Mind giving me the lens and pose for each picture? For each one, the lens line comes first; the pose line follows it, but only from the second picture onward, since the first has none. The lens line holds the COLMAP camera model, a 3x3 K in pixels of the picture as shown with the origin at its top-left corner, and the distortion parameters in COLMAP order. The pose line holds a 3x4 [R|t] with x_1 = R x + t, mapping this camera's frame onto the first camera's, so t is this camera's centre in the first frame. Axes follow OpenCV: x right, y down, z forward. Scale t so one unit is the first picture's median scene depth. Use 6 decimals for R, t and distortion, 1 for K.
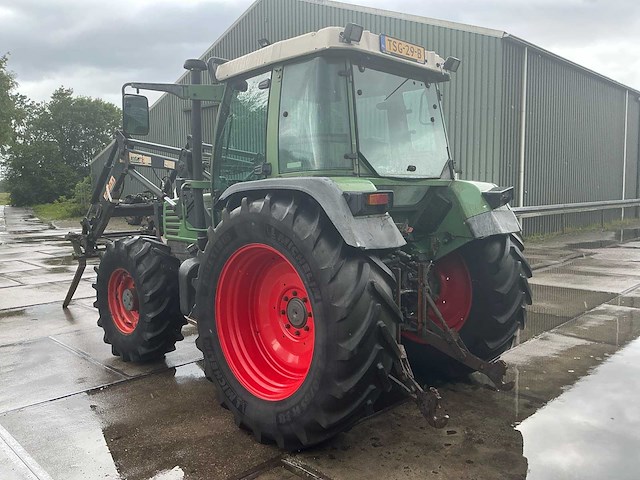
lens RADIAL K [[533.2, 0, 321.0], [0, 533.2, 237.8], [0, 0, 1]] dist [0.108717, -0.214599]
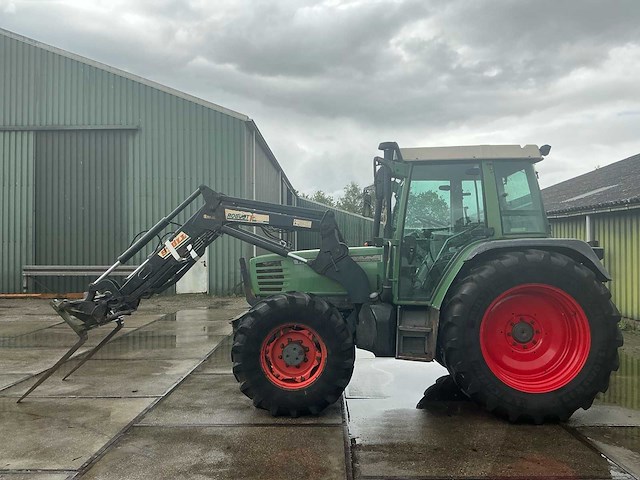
lens RADIAL K [[533.2, 0, 320.6], [0, 533.2, 236.6], [0, 0, 1]] dist [0.108717, -0.214599]
pose [[0.722902, 0.018998, 0.690689, -1.431536], [0.060785, 0.993998, -0.090961, -0.015665], [-0.688272, 0.107740, 0.717408, 0.307883]]
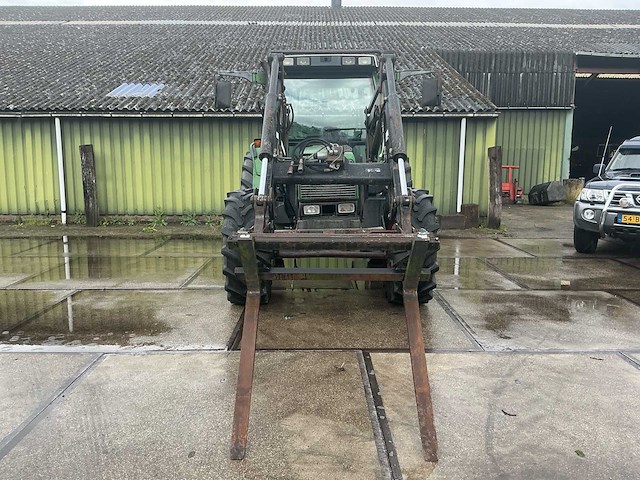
lens RADIAL K [[533.2, 0, 323.1], [0, 533.2, 238.7], [0, 0, 1]] dist [0.108717, -0.214599]
pose [[-0.708171, -0.096761, 0.699379, -1.357812], [0.069043, 0.976326, 0.204989, -0.183807], [-0.702657, 0.193454, -0.684725, 2.609077]]
